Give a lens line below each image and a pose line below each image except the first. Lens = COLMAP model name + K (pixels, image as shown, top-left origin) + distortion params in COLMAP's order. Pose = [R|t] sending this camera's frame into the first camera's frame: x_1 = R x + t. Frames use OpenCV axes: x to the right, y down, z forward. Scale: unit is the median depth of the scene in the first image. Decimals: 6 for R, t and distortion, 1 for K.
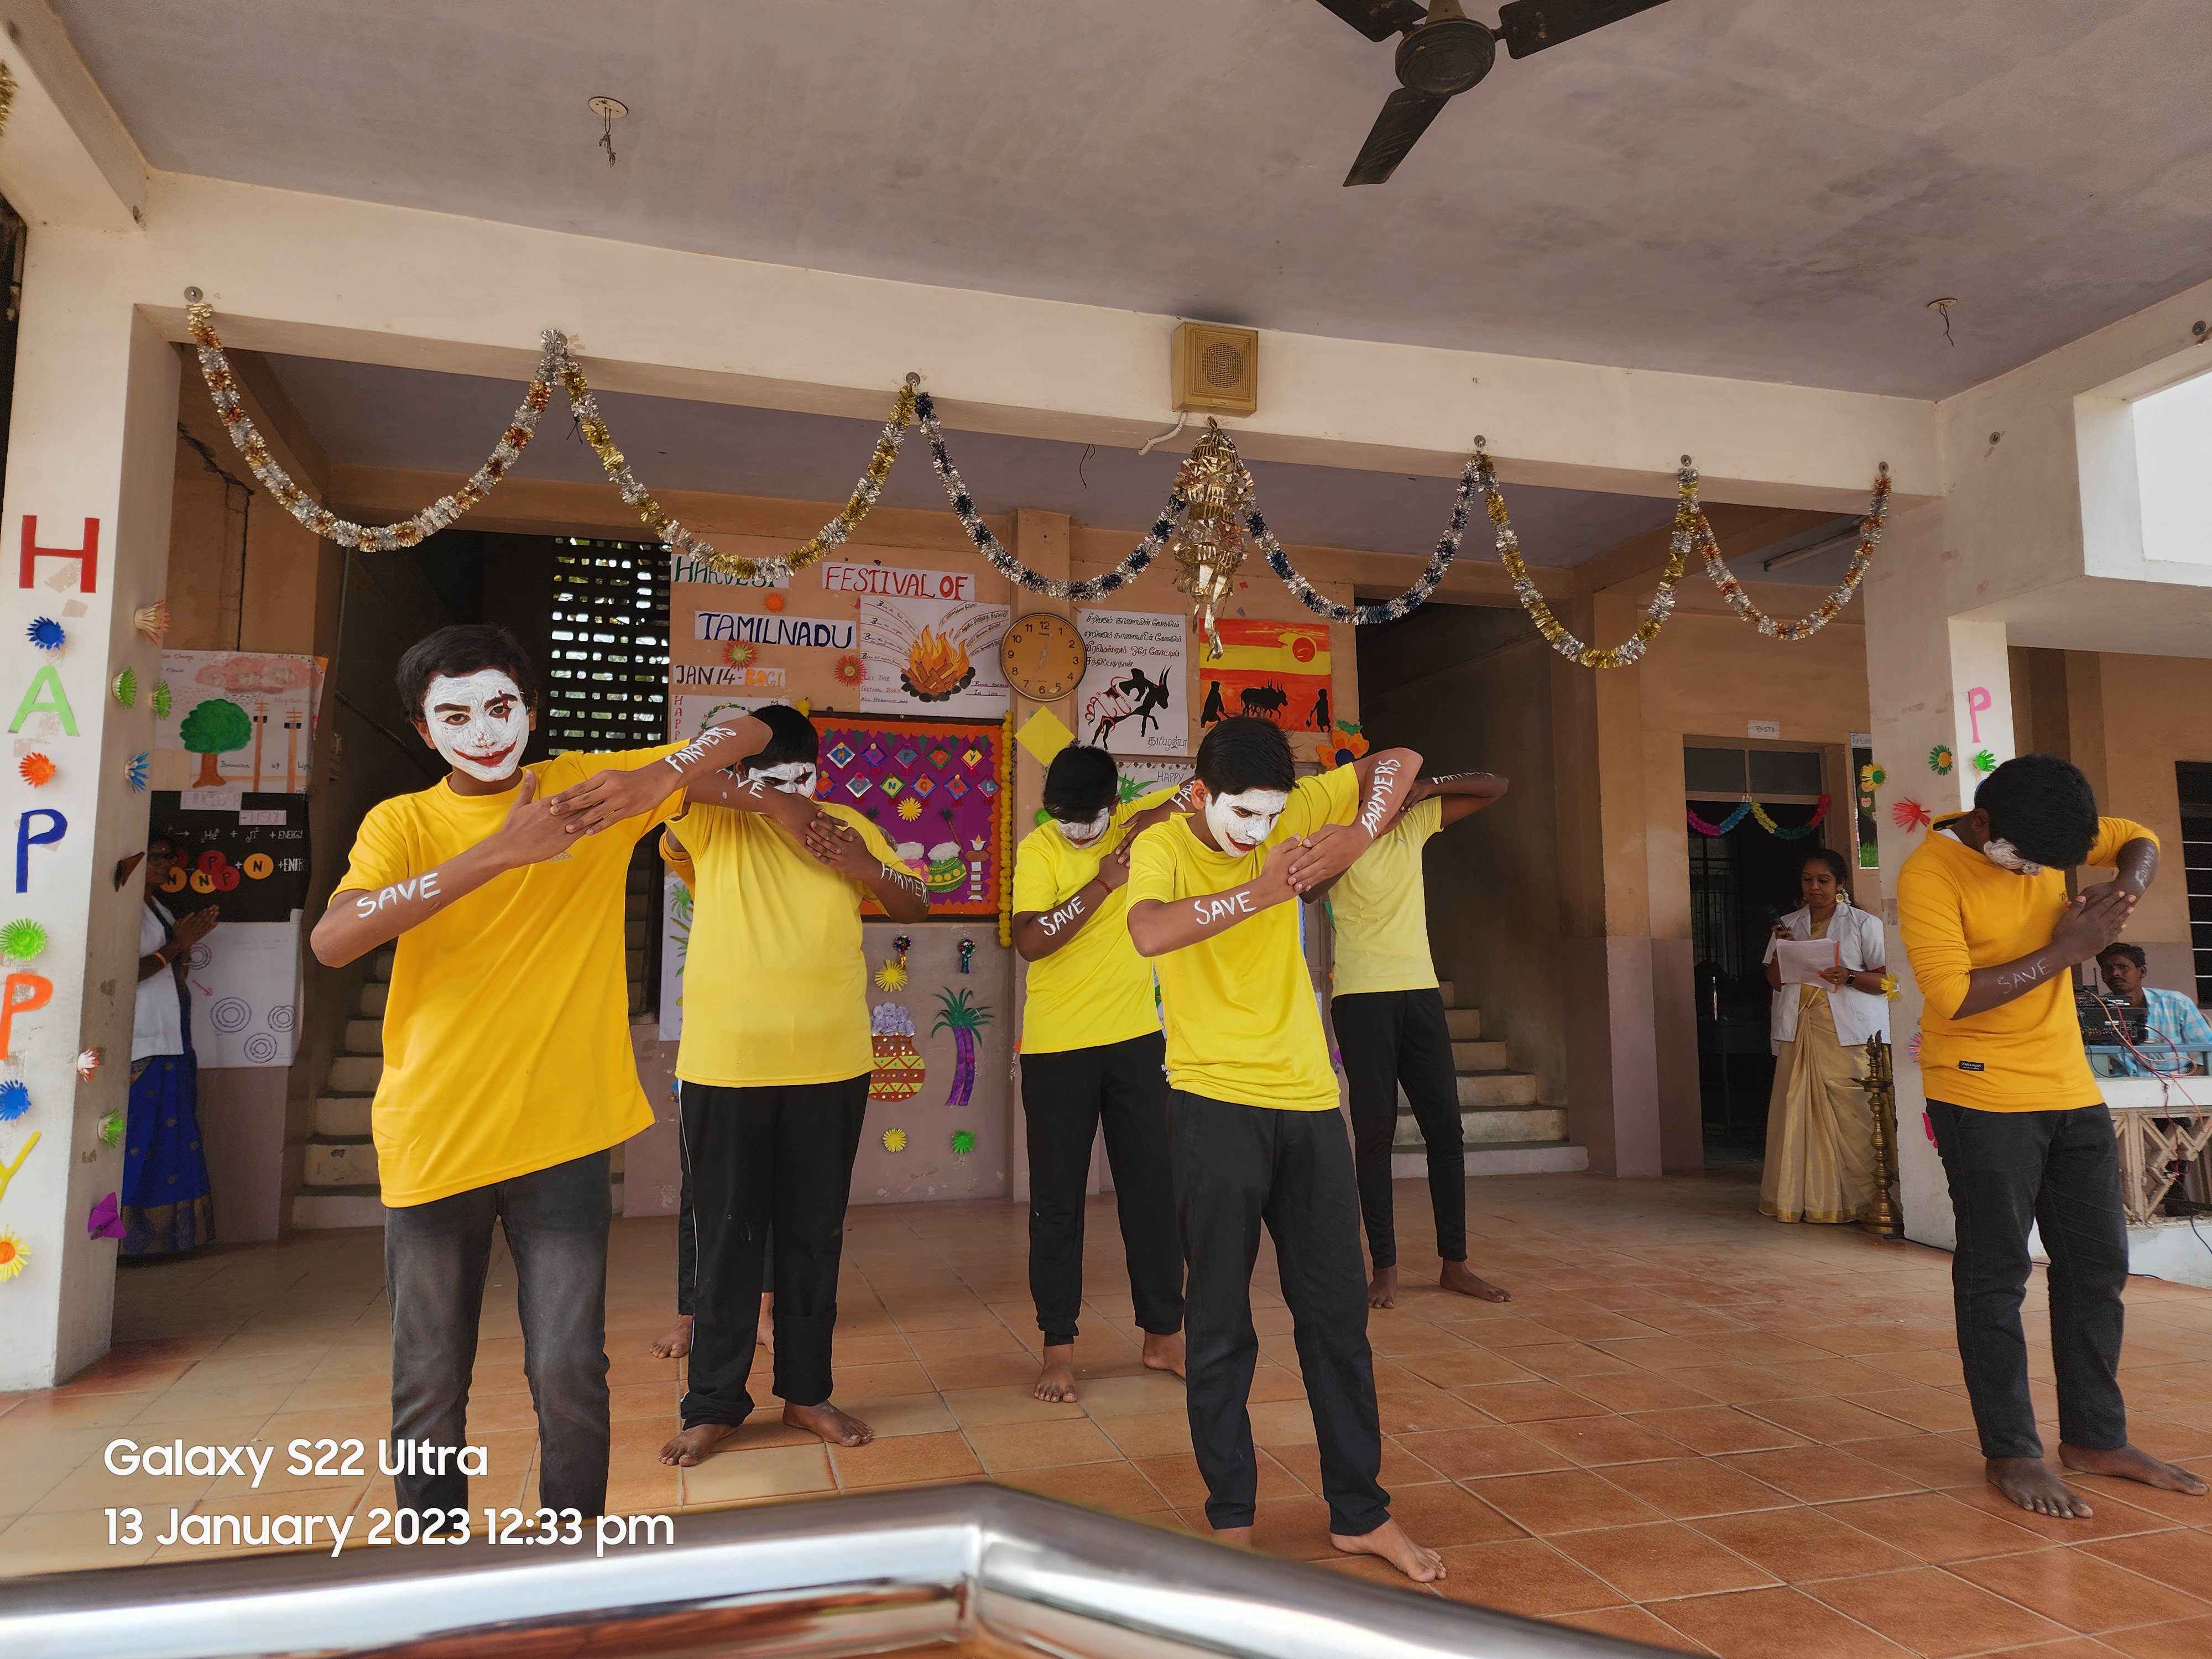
lens RADIAL K [[1477.3, 0, 1106.0], [0, 1477.3, 829.5], [0, 0, 1]] dist [0.088532, -0.091996]
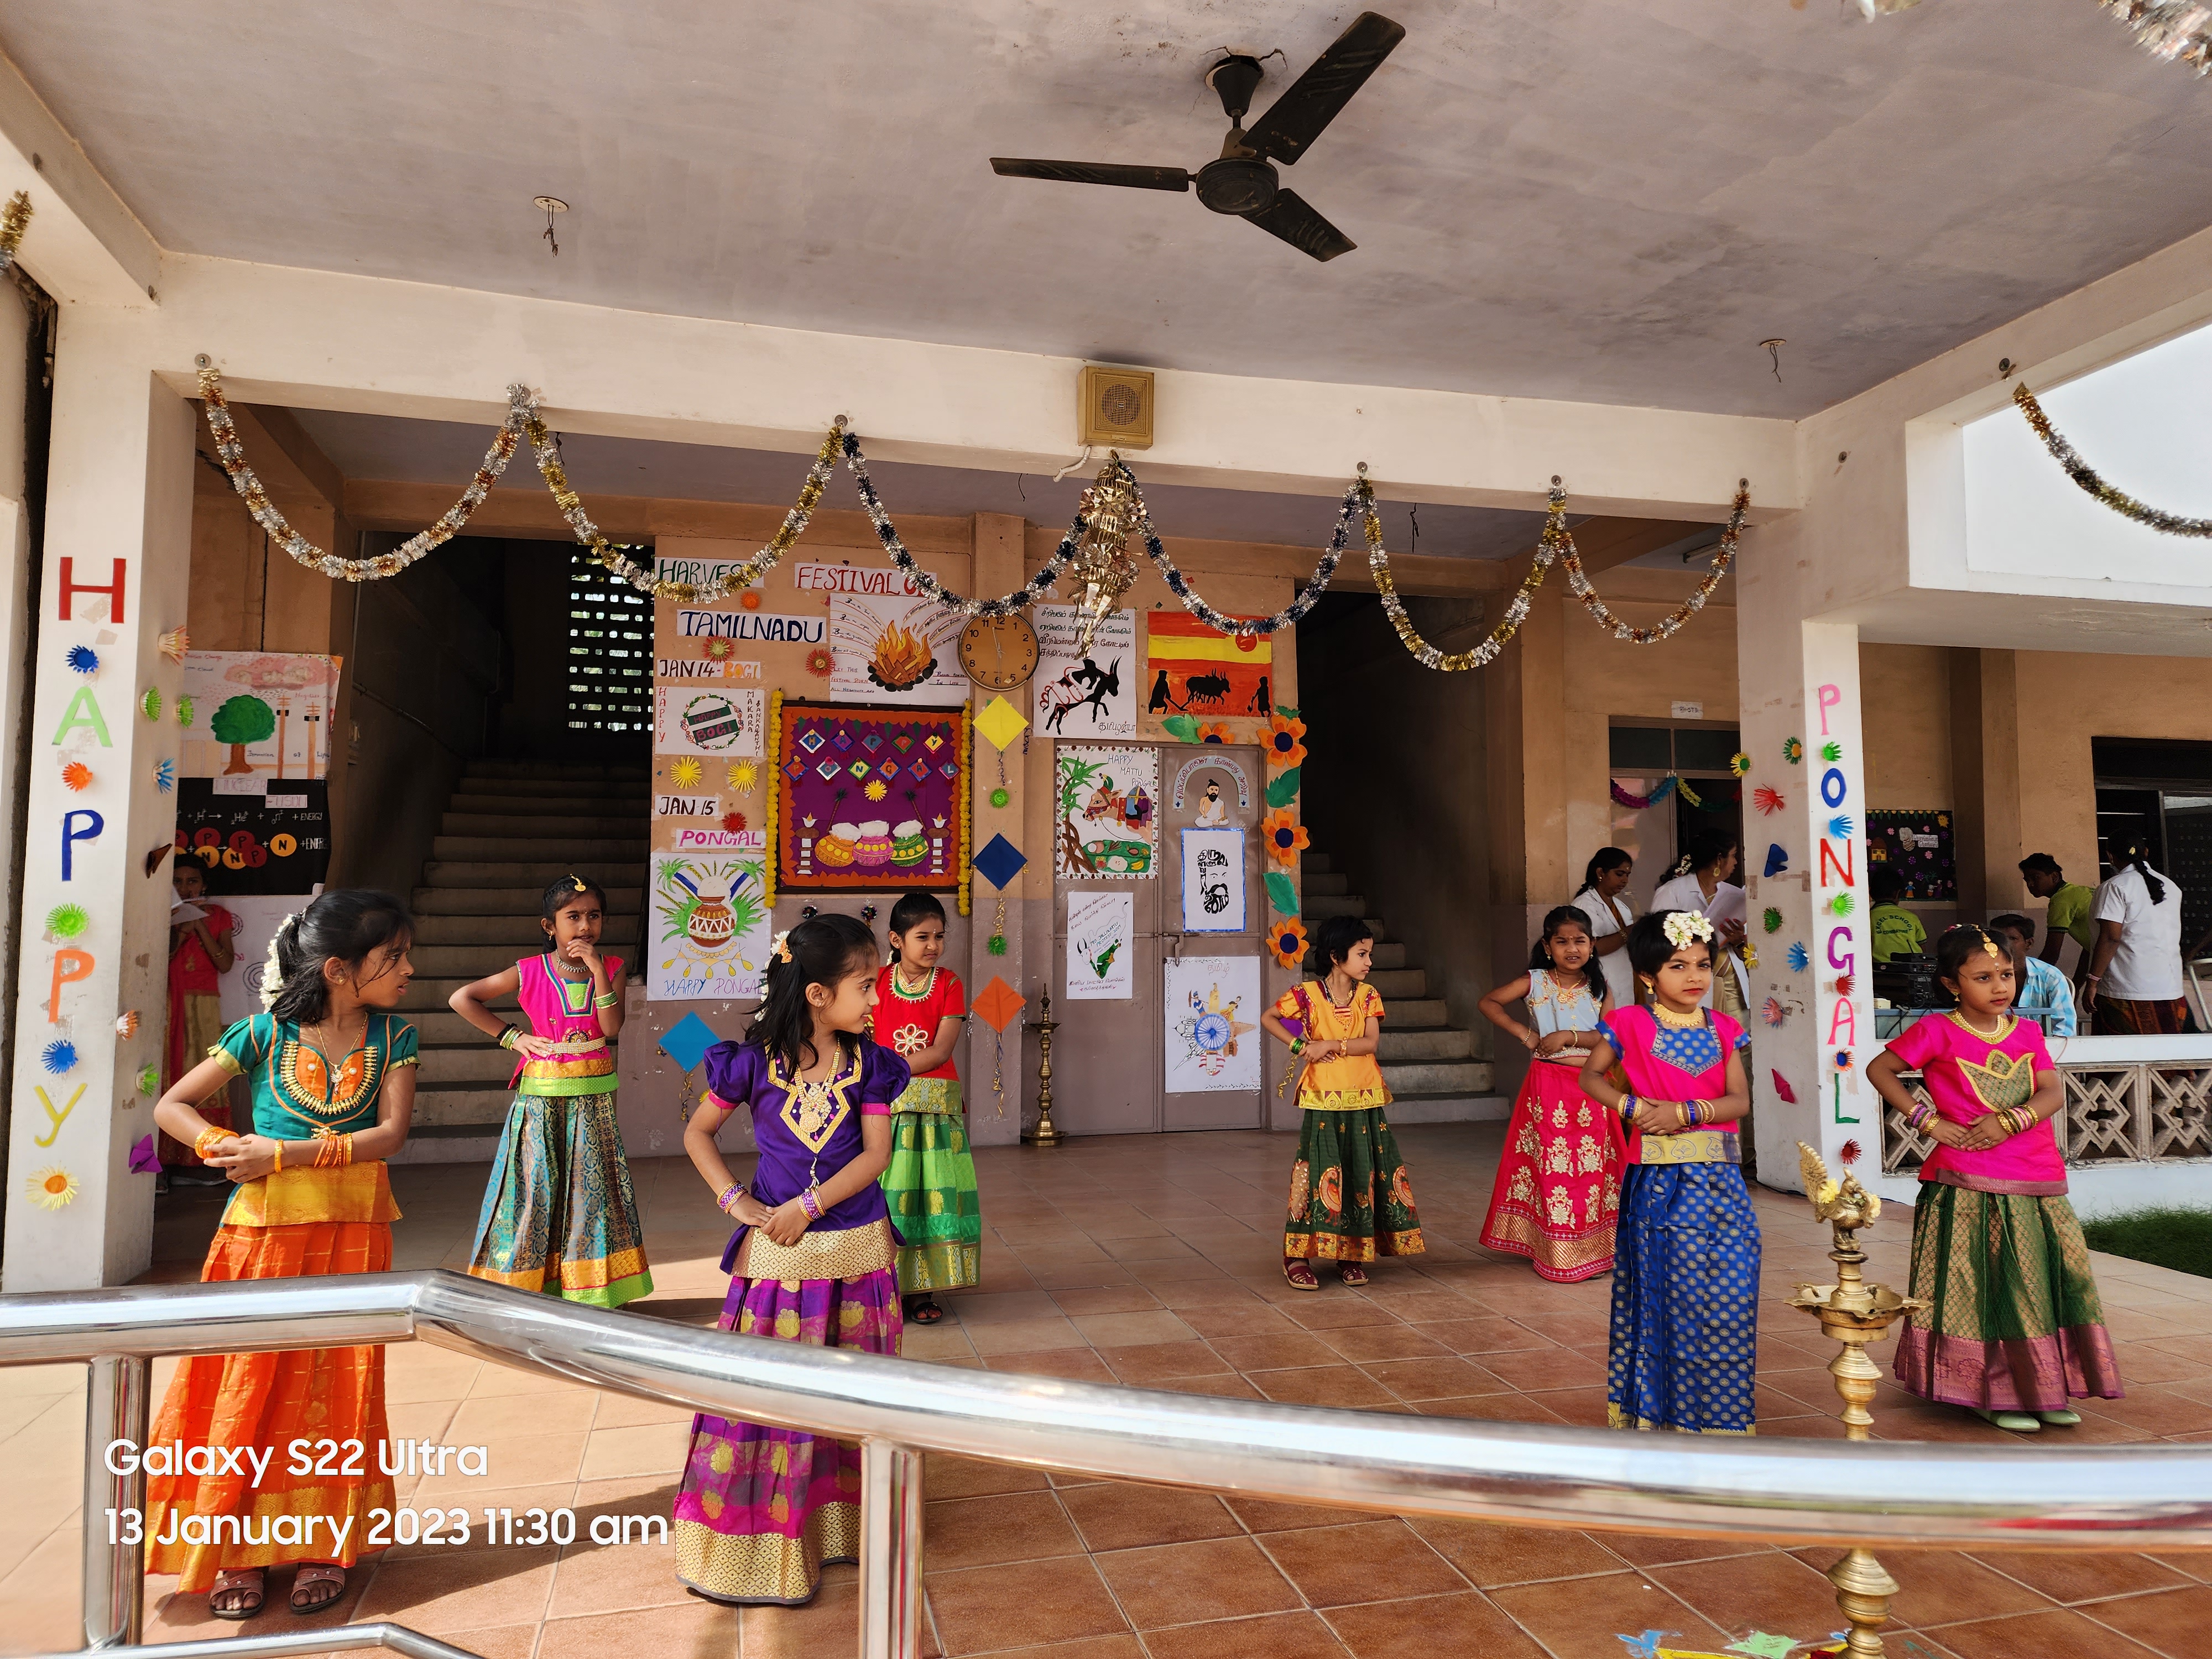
lens RADIAL K [[1475.3, 0, 1129.8], [0, 1475.3, 828.0], [0, 0, 1]] dist [0.088223, -0.092904]
pose [[0.999810, 0.000166, -0.019486, 0.086628], [0.000469, 0.999469, 0.032573, -0.024289], [0.019481, -0.032576, 0.999279, -0.101704]]
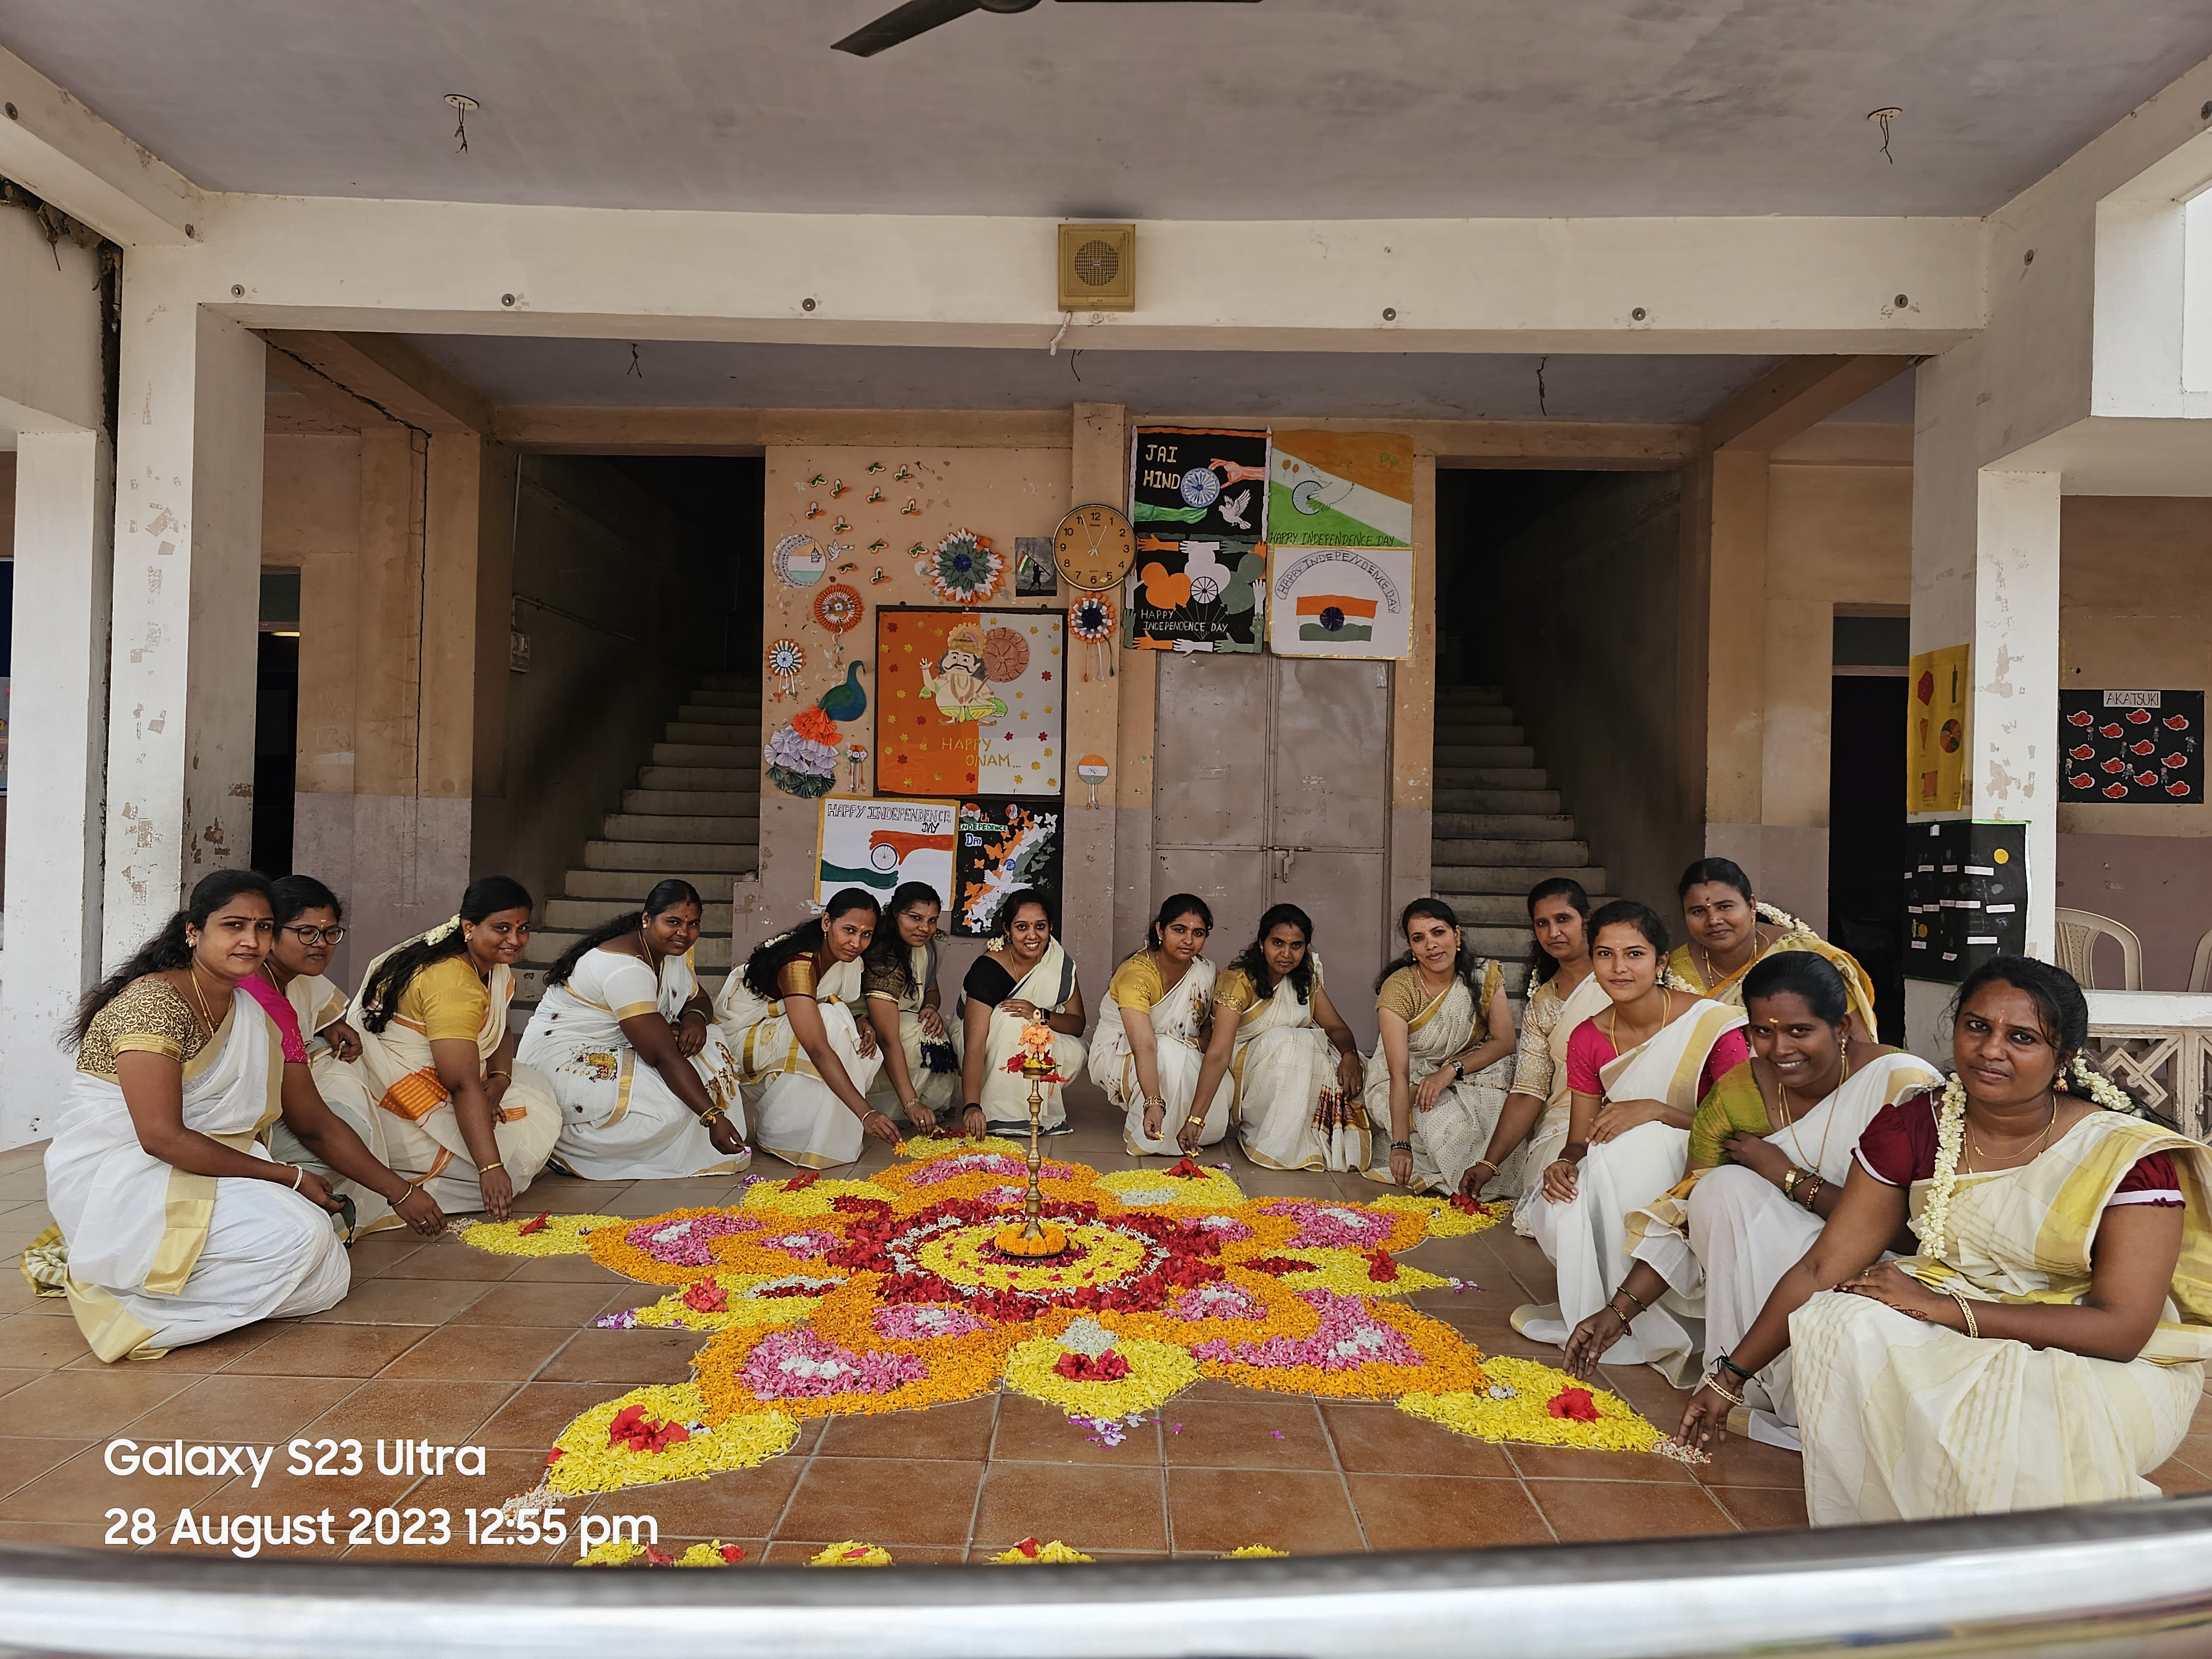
lens RADIAL K [[1468.0, 0, 1106.0], [0, 1468.0, 829.5], [0, 0, 1]] dist [0.062857, -0.057089]
pose [[0.953469, 0.021607, -0.300716, 0.325788], [0.004141, 0.996396, 0.084724, -0.006821], [0.301463, -0.082028, 0.949943, -0.000666]]
